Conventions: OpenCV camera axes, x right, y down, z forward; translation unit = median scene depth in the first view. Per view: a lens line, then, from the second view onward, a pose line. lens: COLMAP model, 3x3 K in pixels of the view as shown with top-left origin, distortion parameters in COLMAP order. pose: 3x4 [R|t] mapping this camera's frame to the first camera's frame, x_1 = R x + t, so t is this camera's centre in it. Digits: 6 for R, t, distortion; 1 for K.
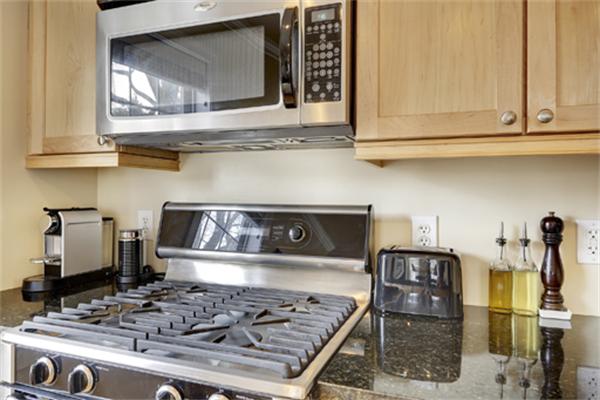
lens RADIAL K [[419.3, 0, 299.1], [0, 419.3, 196.0], [0, 0, 1]] dist [-0.005833, -0.001383]
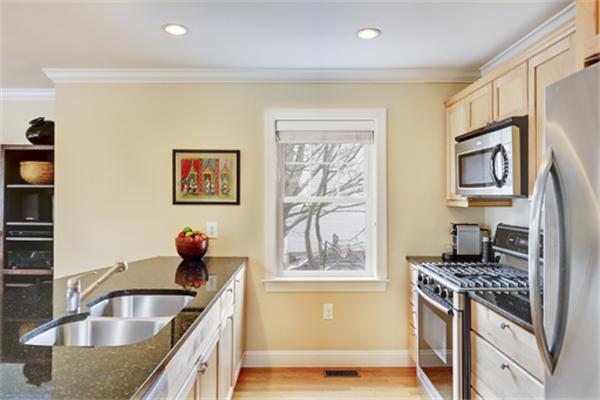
lens RADIAL K [[365.9, 0, 297.6], [0, 365.9, 198.9], [0, 0, 1]] dist [-0.002968, -0.000931]
pose [[0.342280, -0.002956, -0.939594, 0.965236], [-0.000601, 0.999994, -0.003365, -0.095171], [0.939598, 0.001717, 0.342276, -0.465075]]
